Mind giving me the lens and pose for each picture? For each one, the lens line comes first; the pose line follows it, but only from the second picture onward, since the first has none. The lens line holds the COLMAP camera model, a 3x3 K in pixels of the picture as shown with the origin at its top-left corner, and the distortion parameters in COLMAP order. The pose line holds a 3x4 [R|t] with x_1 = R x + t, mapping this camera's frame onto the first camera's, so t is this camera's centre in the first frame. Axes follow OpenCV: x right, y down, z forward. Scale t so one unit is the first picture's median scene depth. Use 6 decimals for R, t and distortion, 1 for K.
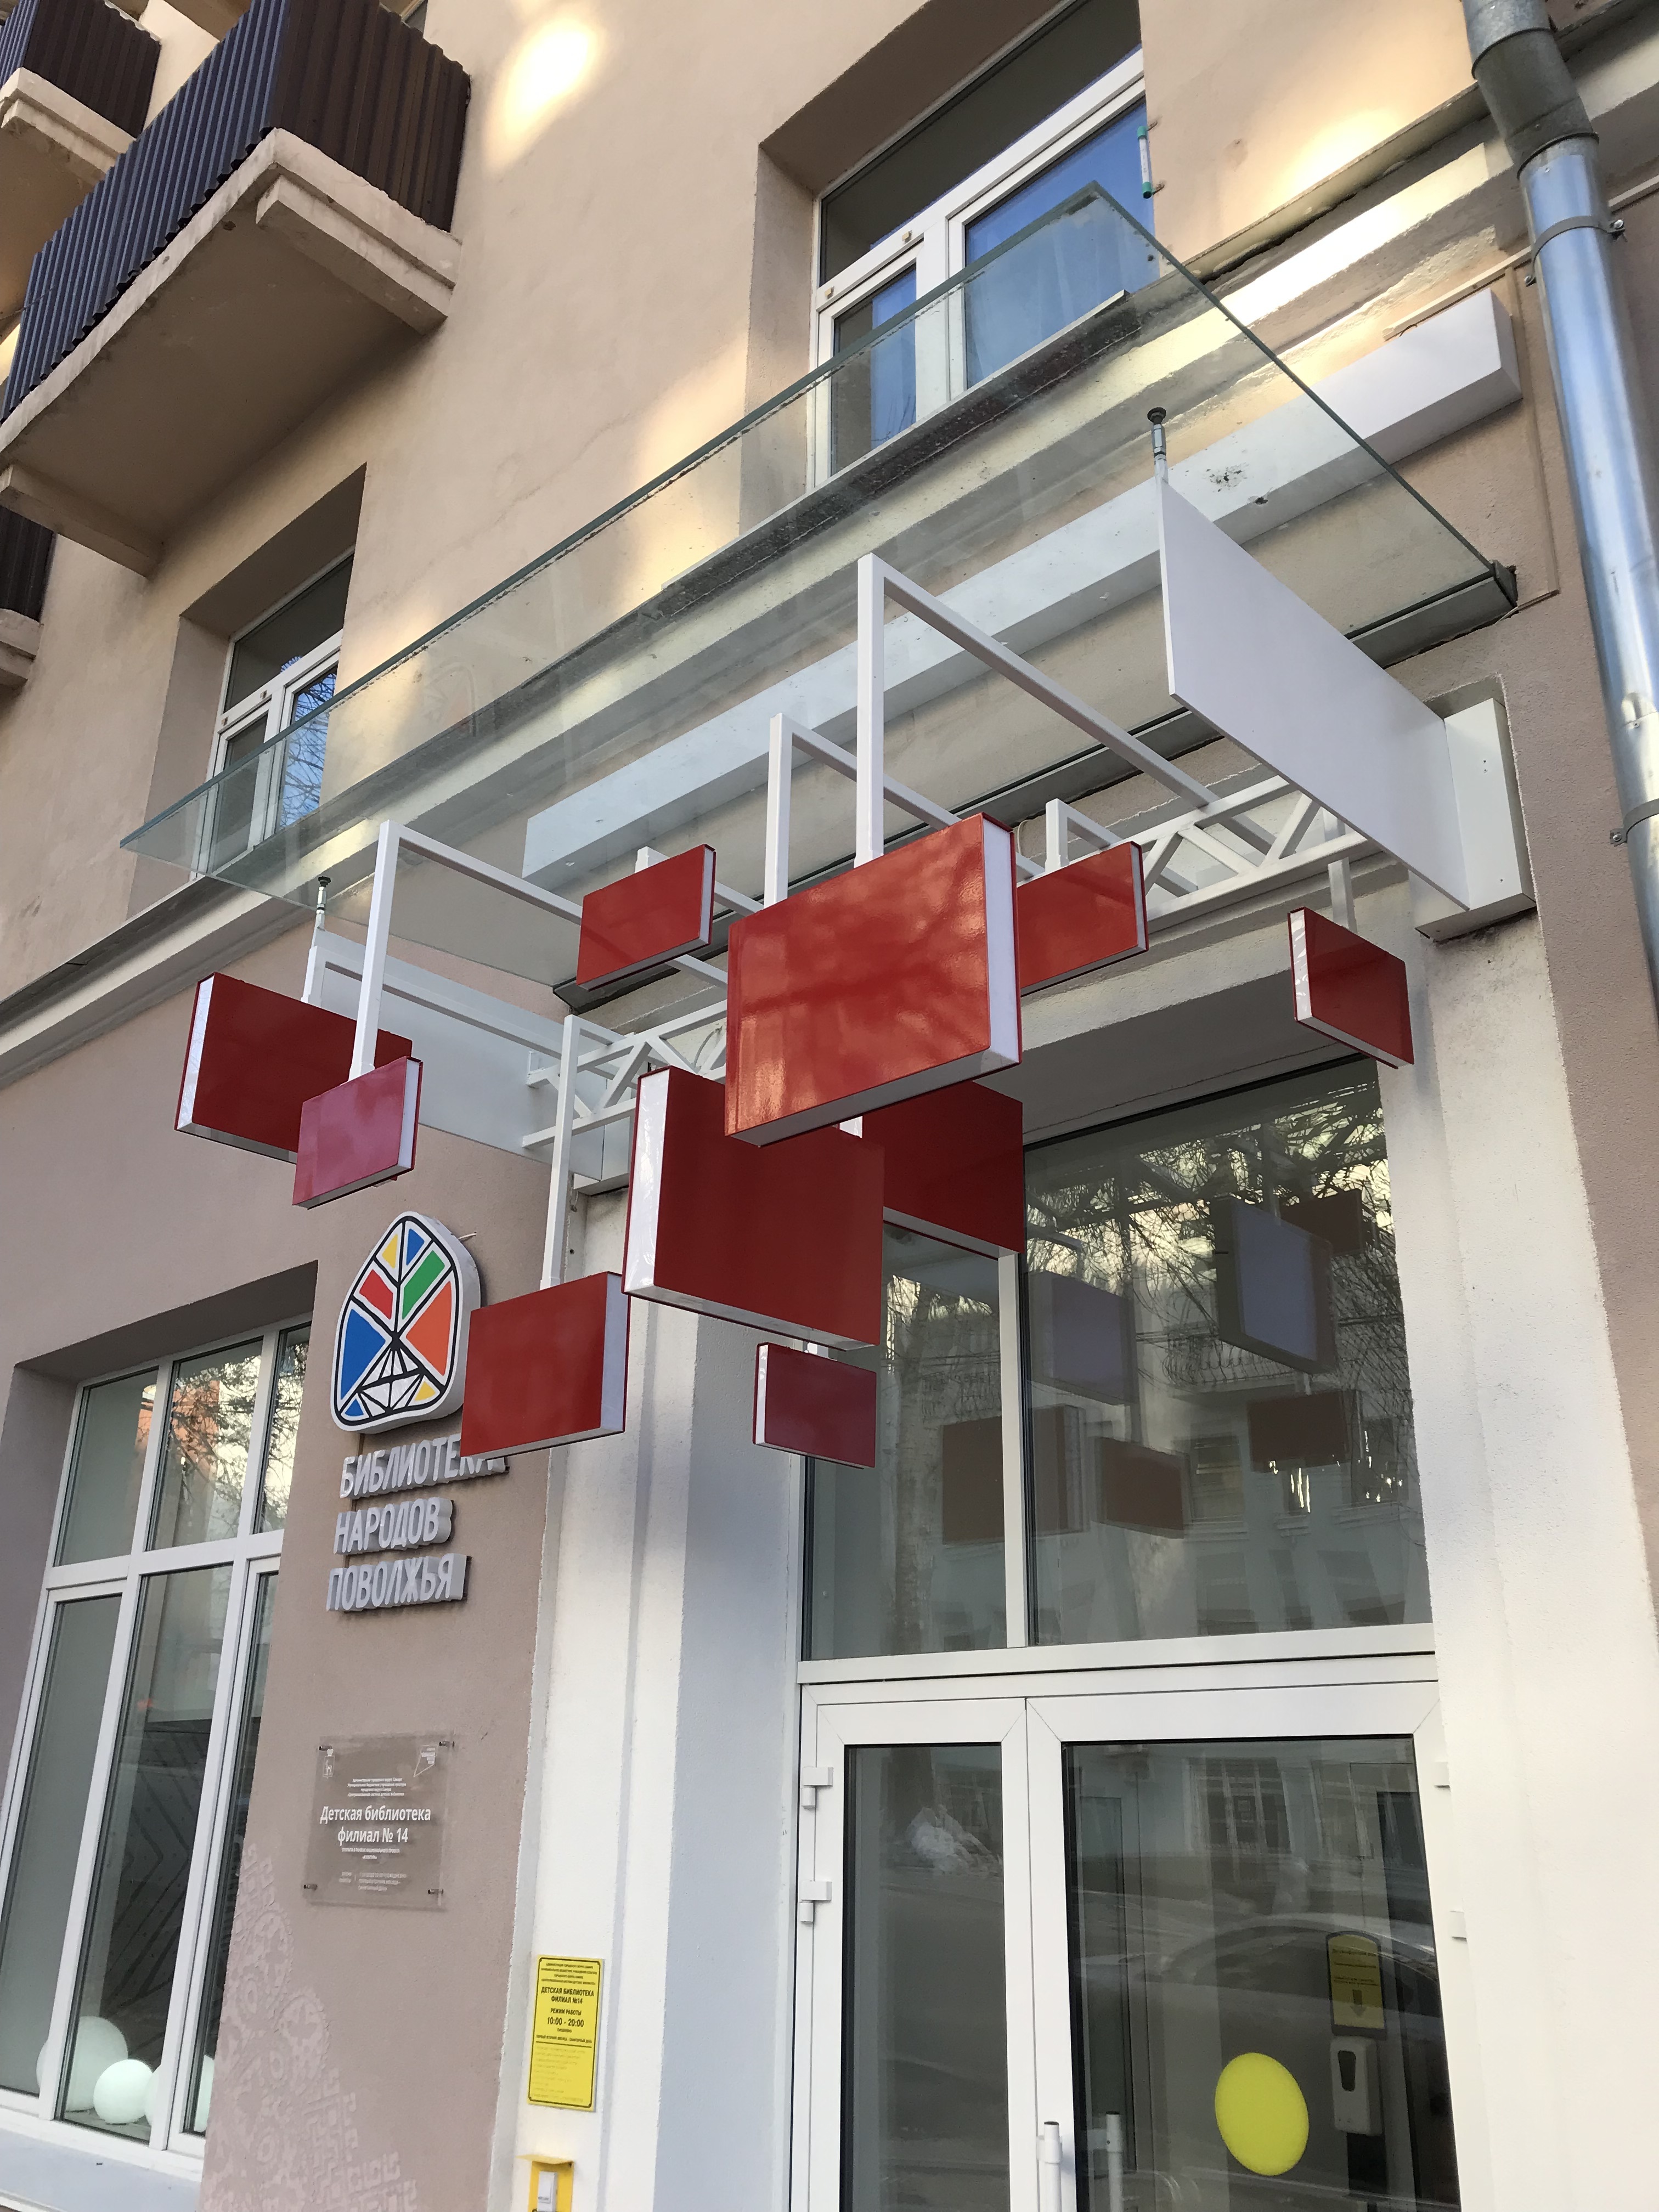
lens RADIAL K [[1758.7, 0, 829.5], [0, 1758.7, 1106.0], [0, 0, 1]] dist [0.034210, -0.004984]
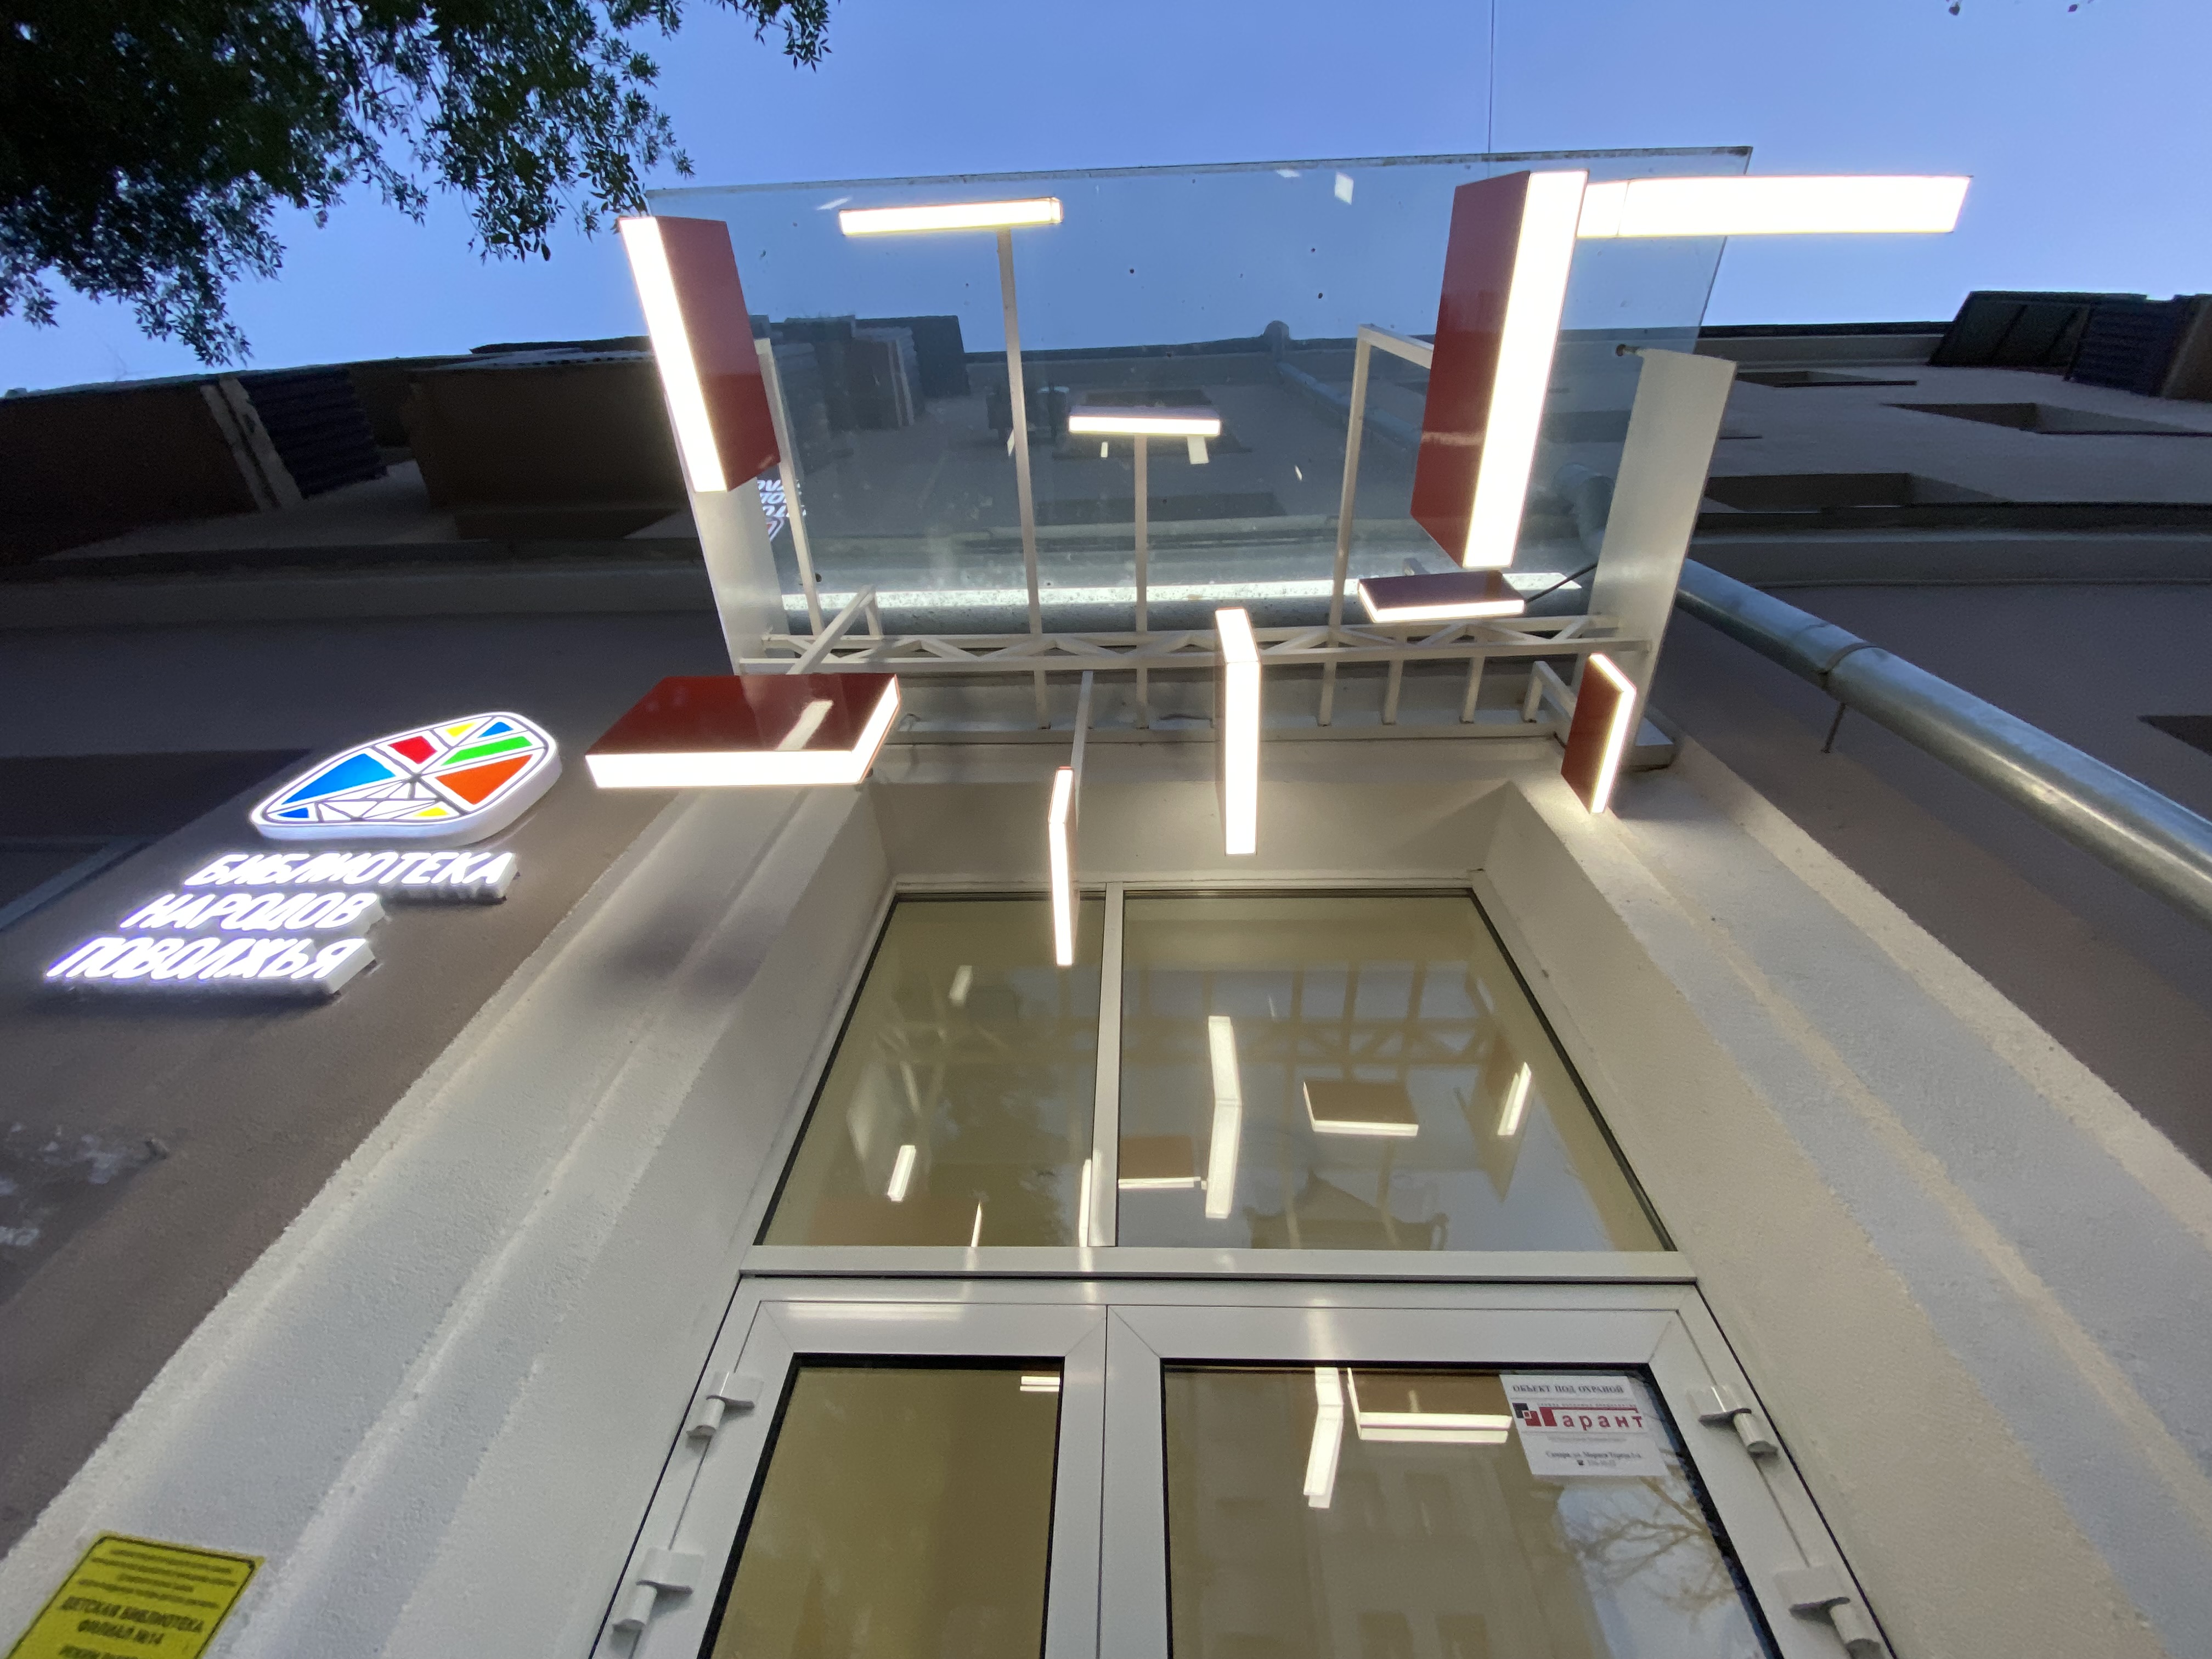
lens RADIAL K [[888.1, 0, 1106.0], [0, 888.1, 829.5], [0, 0, 1]] dist [0.000028, -0.015313]
pose [[0.754578, 0.567043, 0.330263, -0.125973], [-0.261713, 0.721581, -0.640958, 0.370868], [-0.601763, 0.397219, 0.692892, 0.539469]]
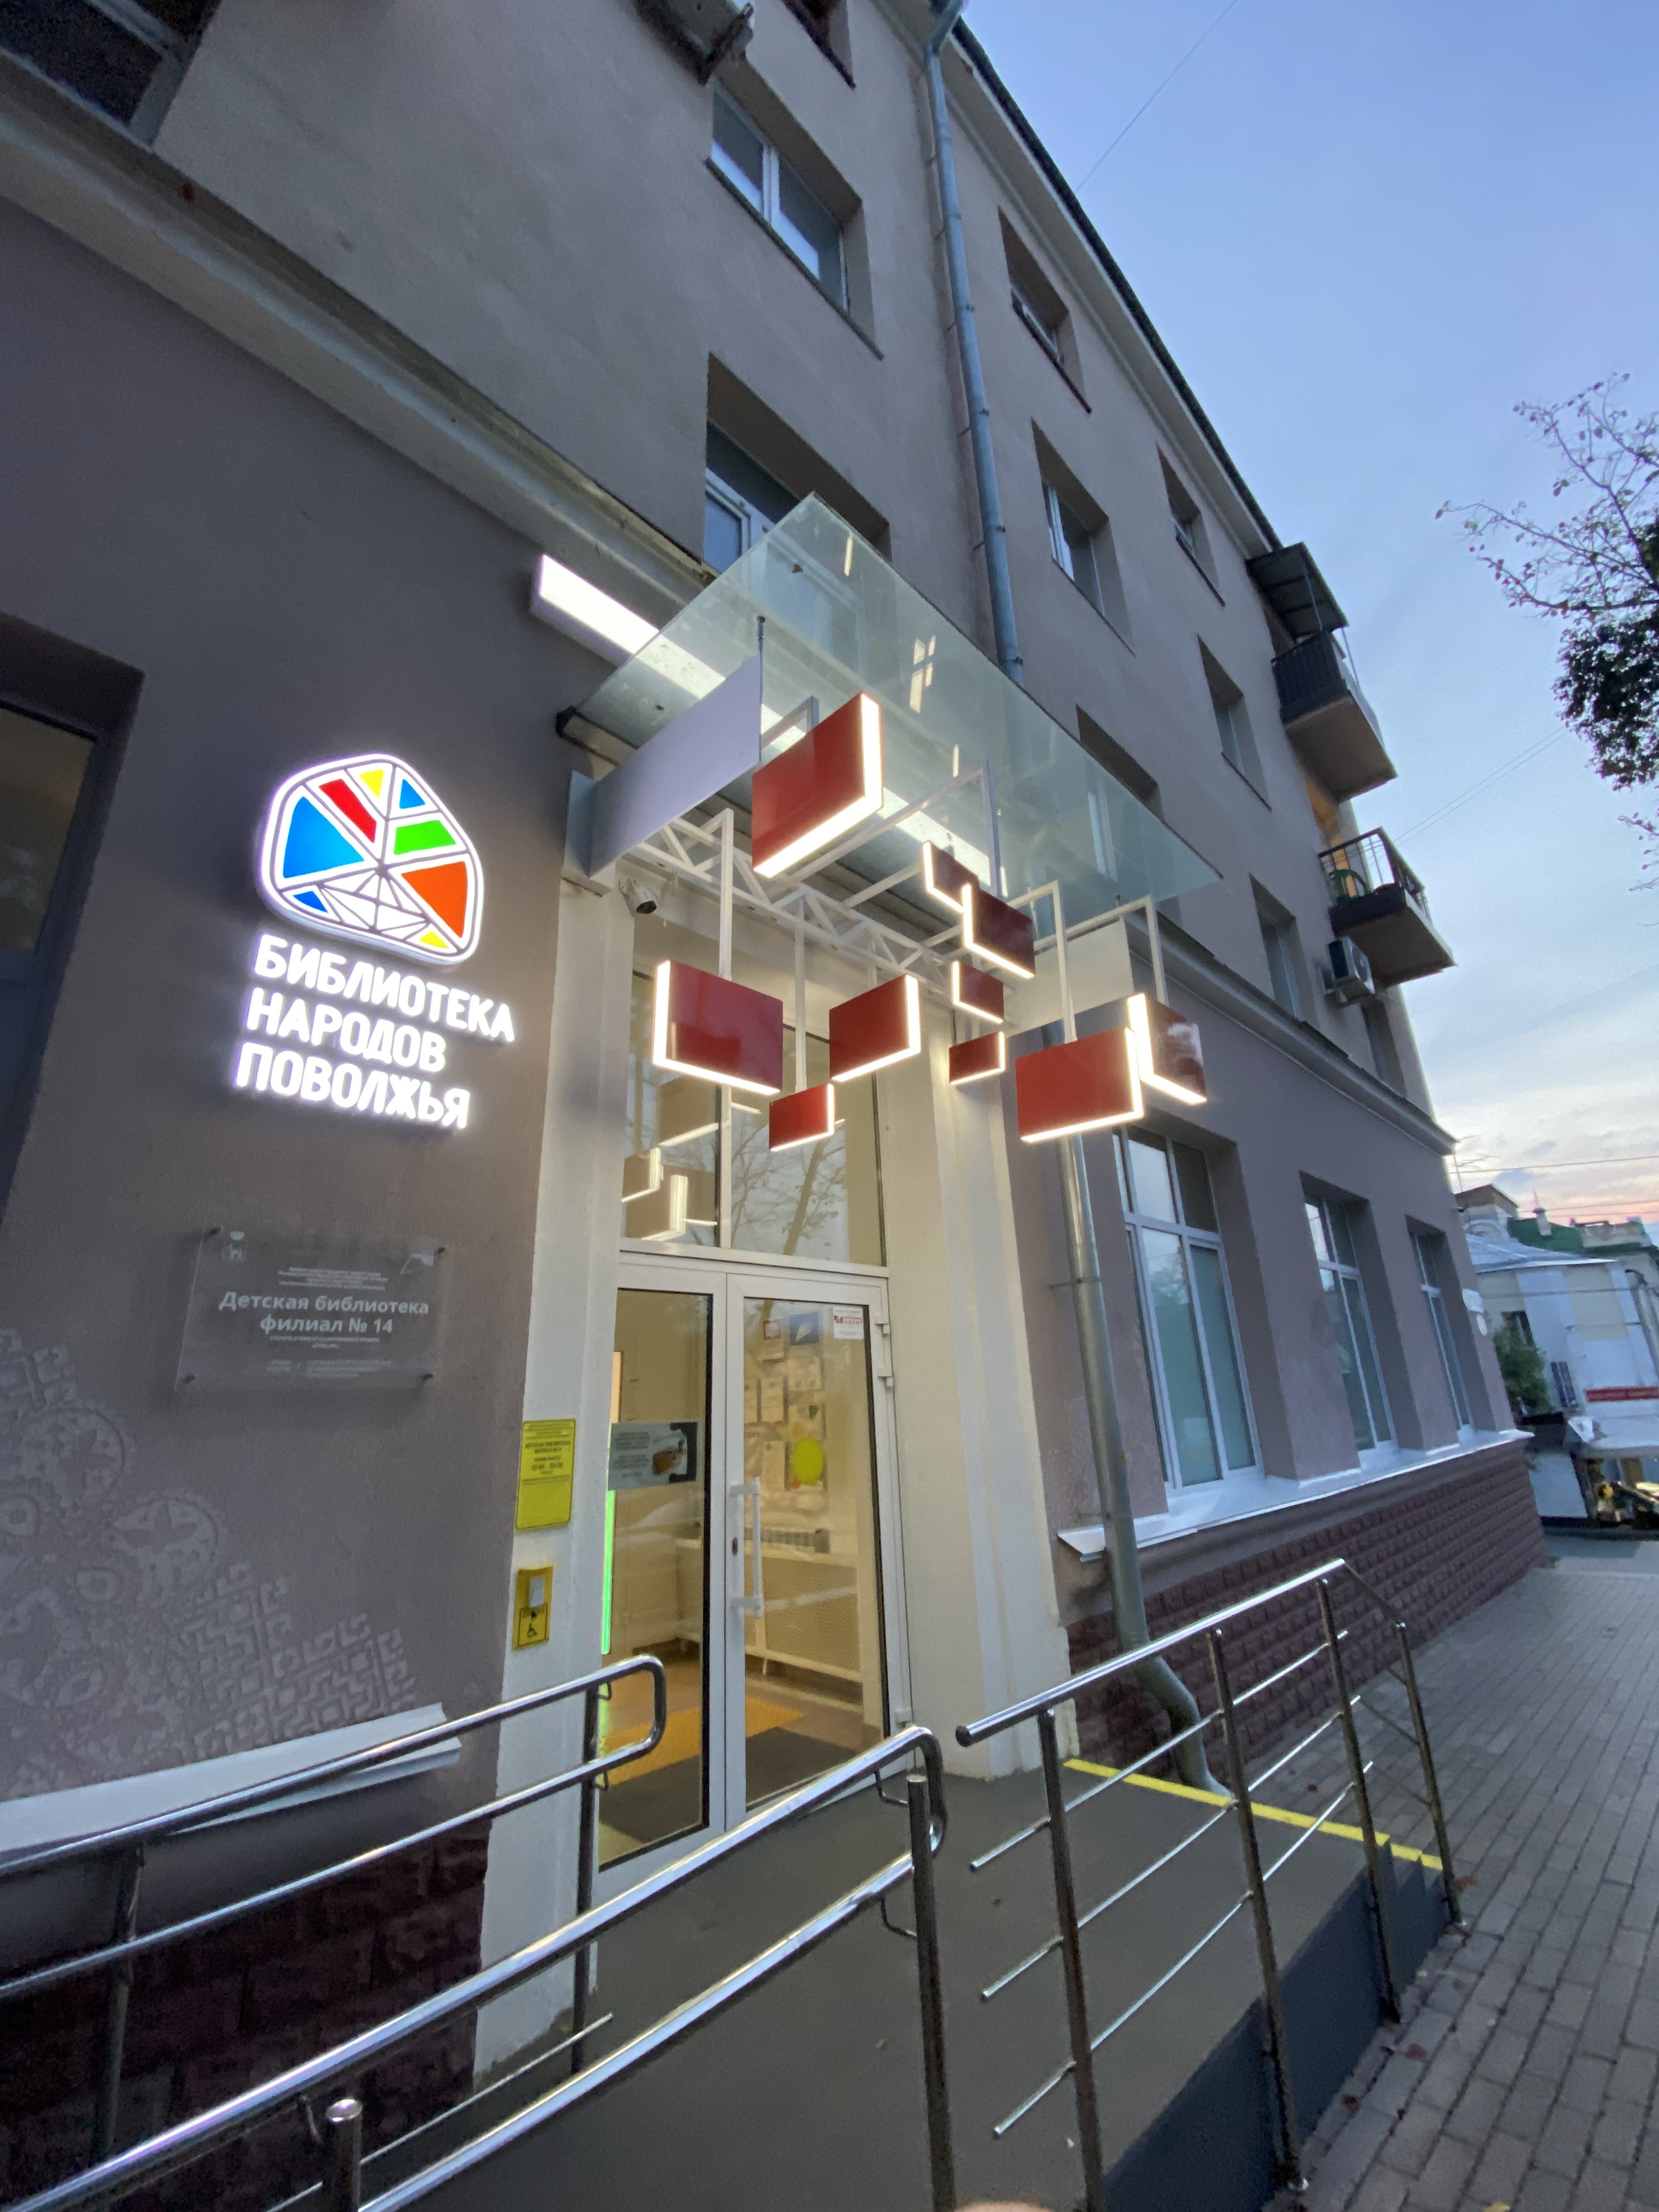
lens RADIAL K [[888.1, 0, 829.5], [0, 888.1, 1106.0], [0, 0, 1]] dist [0.000028, -0.015313]
pose [[0.037937, 0.308702, 0.950402, -0.739471], [-0.329803, 0.901662, -0.279706, 0.341609], [-0.943287, -0.302835, 0.136017, 0.695363]]
